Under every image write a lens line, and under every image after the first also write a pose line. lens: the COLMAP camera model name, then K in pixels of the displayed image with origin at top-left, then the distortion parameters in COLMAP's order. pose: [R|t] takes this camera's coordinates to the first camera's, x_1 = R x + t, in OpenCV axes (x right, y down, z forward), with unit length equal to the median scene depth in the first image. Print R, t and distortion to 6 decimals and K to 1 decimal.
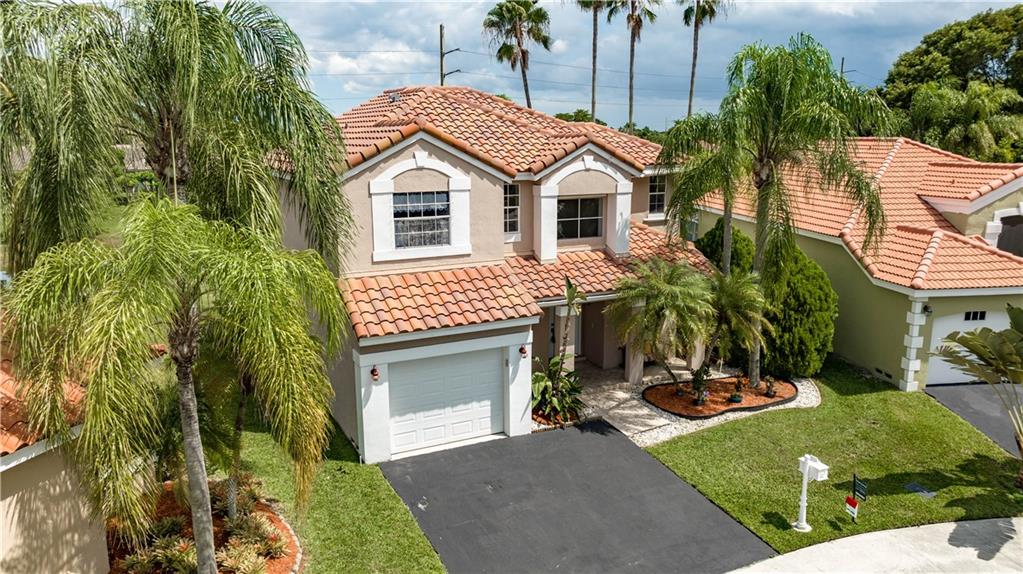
lens RADIAL K [[731.0, 0, 510.1], [0, 731.0, 289.8], [0, 0, 1]] dist [-0.036631, 0.068213]
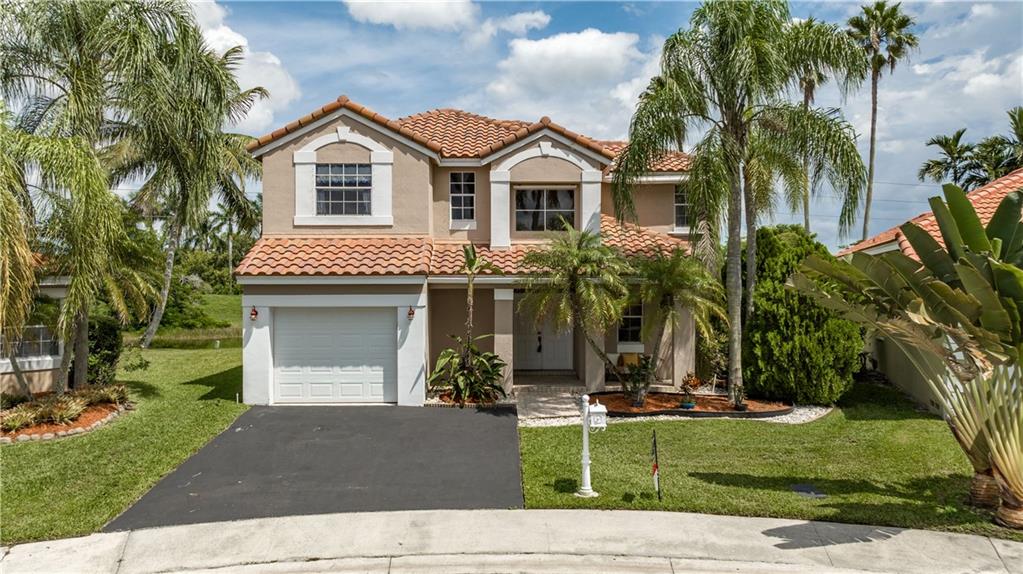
lens RADIAL K [[731.0, 0, 510.1], [0, 731.0, 289.8], [0, 0, 1]] dist [-0.036631, 0.068213]
pose [[0.905063, 0.004317, -0.425256, 0.528805], [-0.089121, 0.979671, -0.179730, 0.207290], [0.415835, 0.200567, 0.887048, 0.176397]]
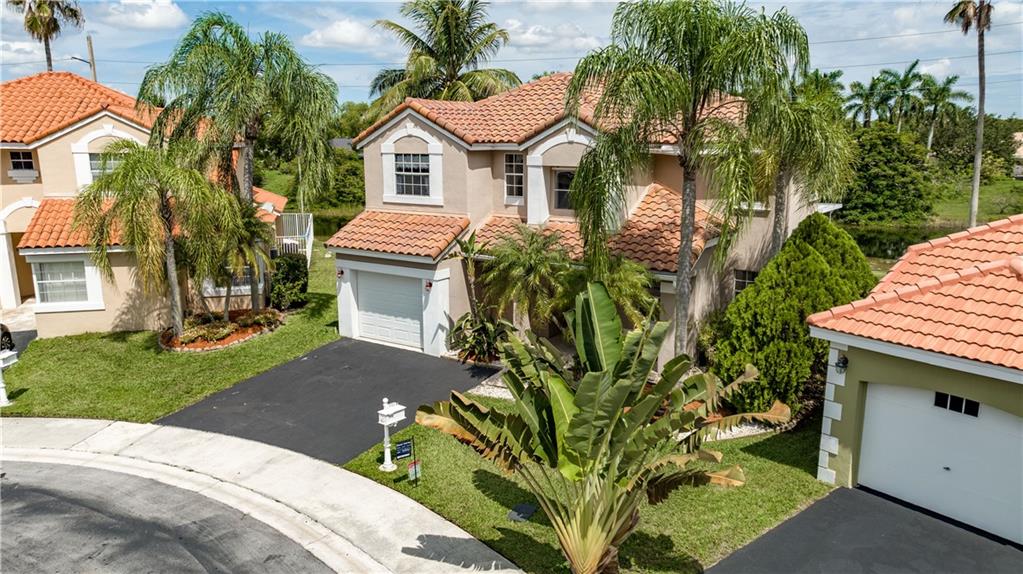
lens RADIAL K [[731.0, 0, 510.1], [0, 731.0, 289.8], [0, 0, 1]] dist [-0.036631, 0.068213]
pose [[0.504479, 0.181471, -0.844138, 1.079670], [-0.177842, 0.978539, 0.104082, -0.058474], [0.844910, 0.097617, 0.525925, 0.449849]]
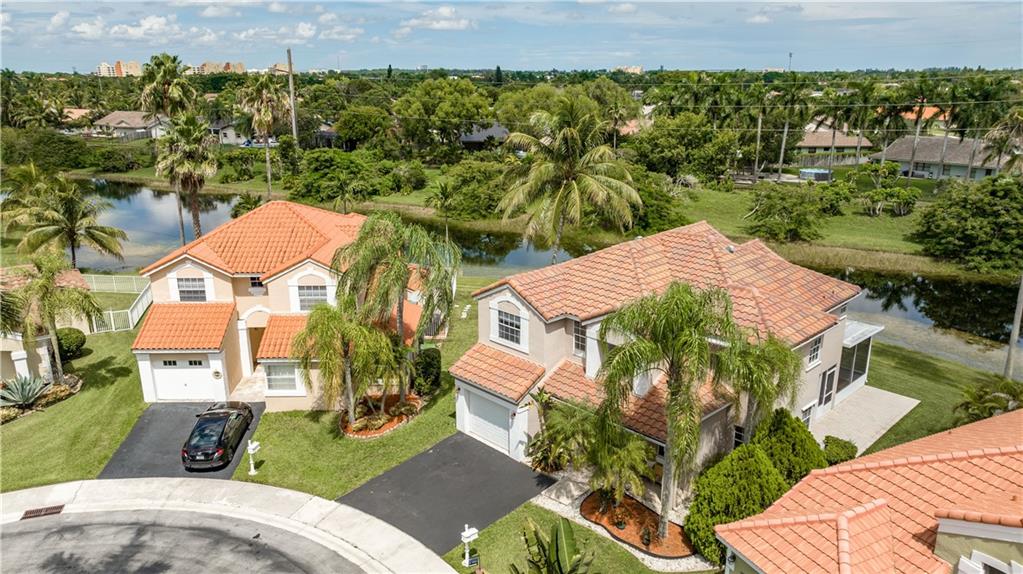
lens RADIAL K [[731.0, 0, 510.1], [0, 731.0, 289.8], [0, 0, 1]] dist [-0.036631, 0.068213]
pose [[0.301944, 0.276243, -0.912425, 1.493485], [-0.194700, 0.954793, 0.224639, -0.581936], [0.933232, 0.109821, 0.342078, 0.334075]]
